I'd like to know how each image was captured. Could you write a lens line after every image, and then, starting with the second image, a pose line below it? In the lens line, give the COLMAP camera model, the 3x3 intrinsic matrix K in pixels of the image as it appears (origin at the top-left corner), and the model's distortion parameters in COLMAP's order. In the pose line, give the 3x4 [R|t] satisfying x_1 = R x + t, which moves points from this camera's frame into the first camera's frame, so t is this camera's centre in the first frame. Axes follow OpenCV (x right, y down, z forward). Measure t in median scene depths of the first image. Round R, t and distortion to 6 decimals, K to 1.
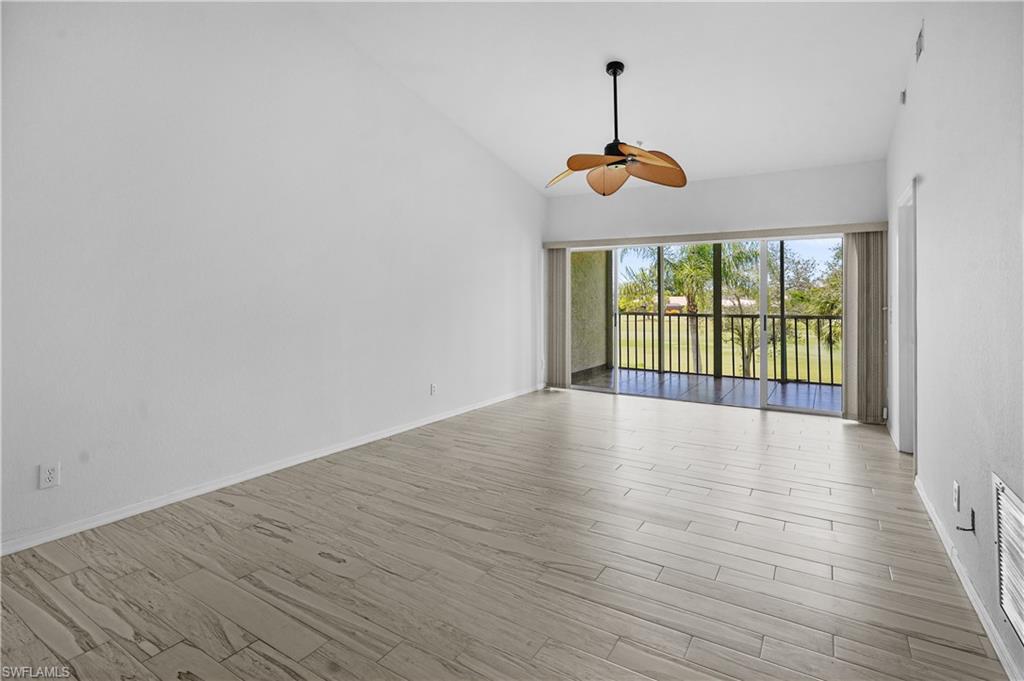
lens RADIAL K [[518.7, 0, 517.9], [0, 518.7, 301.8], [0, 0, 1]] dist [-0.010618, 0.000537]
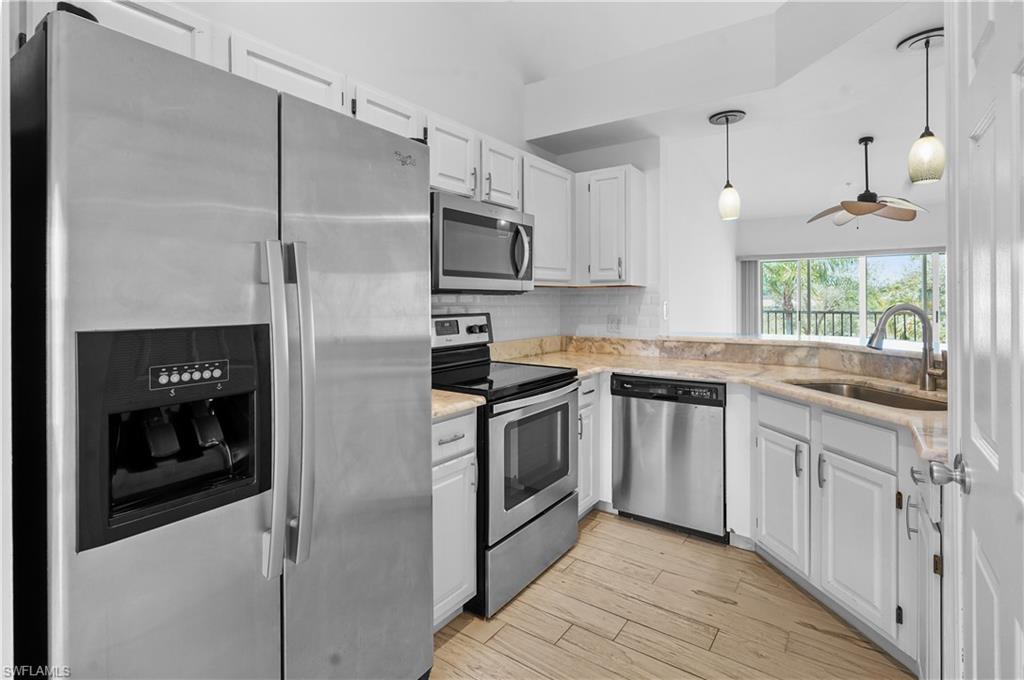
lens RADIAL K [[496.9, 0, 516.3], [0, 496.9, 298.4], [0, 0, 1]] dist [-0.001248, 0.000127]
pose [[0.996994, 0.001391, -0.077464, -0.443909], [-0.001479, 0.999998, -0.001081, -0.009034], [0.077462, 0.001192, 0.996995, -0.290878]]
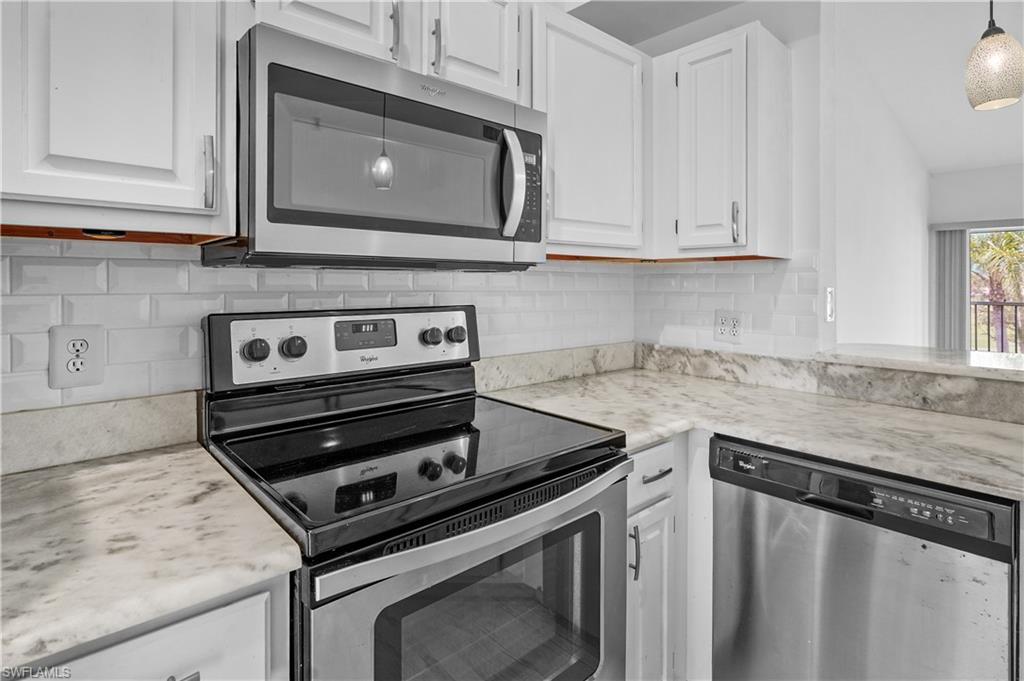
lens RADIAL K [[517.5, 0, 509.2], [0, 517.5, 280.9], [0, 0, 1]] dist [-0.003142, 0.000472]
pose [[0.950638, 0.006458, -0.310234, -0.407754], [-0.007954, 0.999962, -0.003557, -0.007715], [0.310200, 0.005850, 0.950653, -0.082968]]
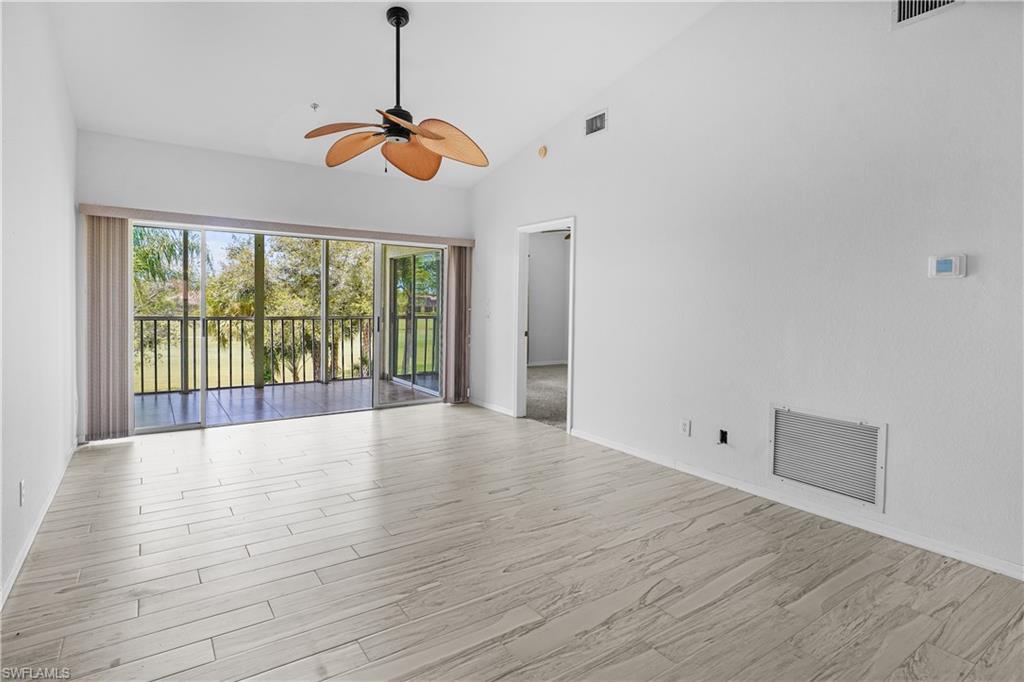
lens RADIAL K [[518.7, 0, 517.9], [0, 518.7, 302.3], [0, 0, 1]] dist [-0.010618, 0.000537]
pose [[0.406167, 0.001211, 0.913798, -0.323219], [-0.003993, 0.999992, 0.000450, -0.002294], [-0.913790, -0.003831, 0.406168, 0.324586]]
